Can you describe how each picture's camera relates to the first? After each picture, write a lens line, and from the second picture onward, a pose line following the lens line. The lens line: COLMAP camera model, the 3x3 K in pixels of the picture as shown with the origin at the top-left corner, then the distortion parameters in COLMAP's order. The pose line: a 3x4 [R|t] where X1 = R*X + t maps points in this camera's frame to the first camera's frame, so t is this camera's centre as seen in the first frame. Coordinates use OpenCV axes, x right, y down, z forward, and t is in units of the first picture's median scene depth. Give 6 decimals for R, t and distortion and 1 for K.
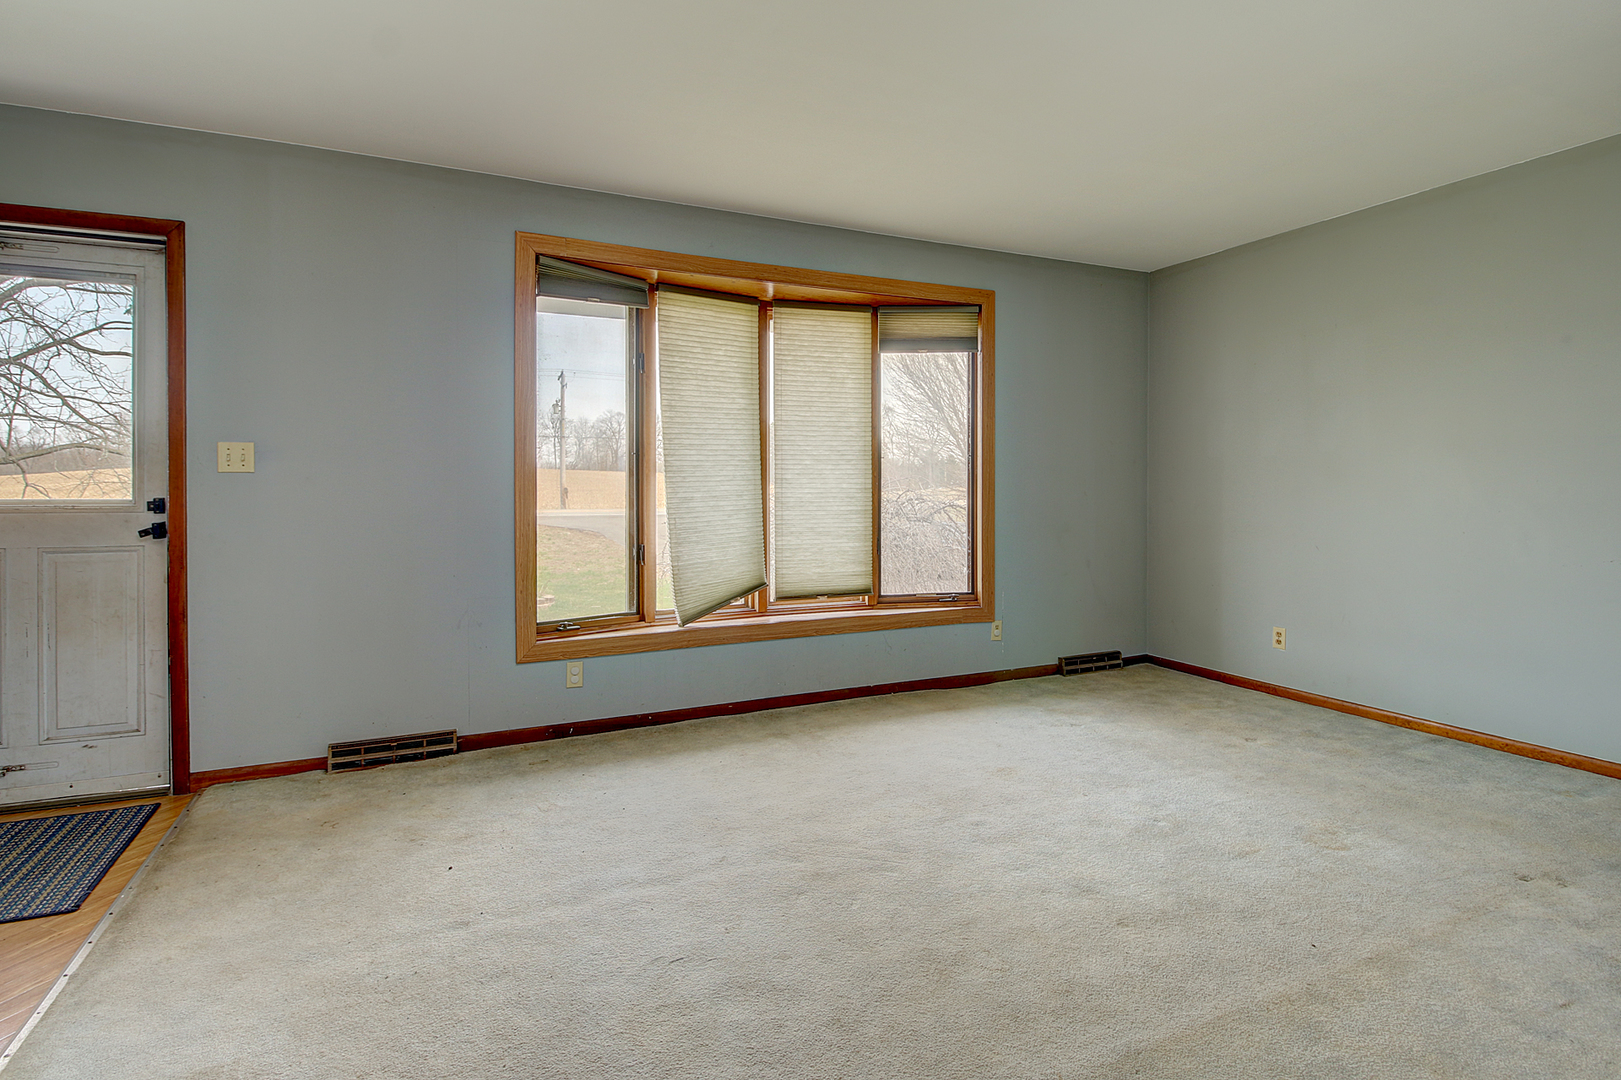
lens RADIAL K [[779.4, 0, 804.9], [0, 779.4, 494.7], [0, 0, 1]] dist [0.014999, -0.013233]
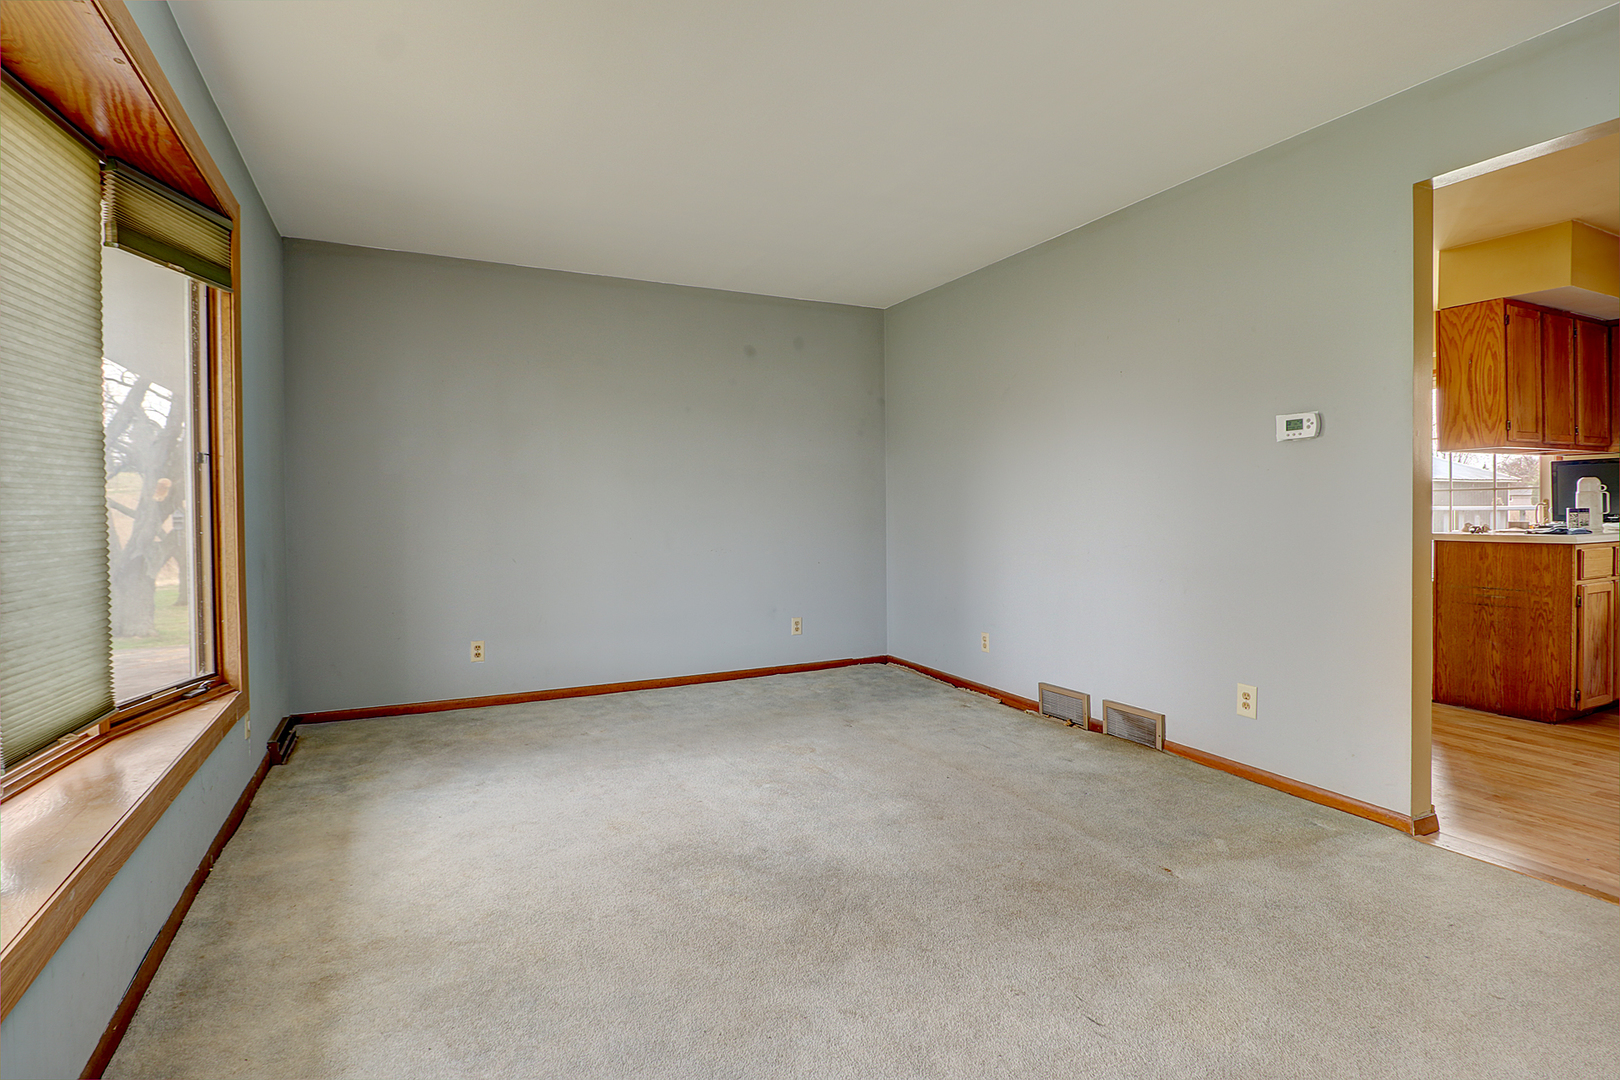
lens RADIAL K [[808.3, 0, 809.3], [0, 808.3, 519.0], [0, 0, 1]] dist [-0.001387, -0.014990]
pose [[0.003979, -0.015905, 0.999866, -0.780463], [0.018383, 0.999706, 0.015829, -0.000245], [-0.999823, 0.018317, 0.004270, 0.952165]]
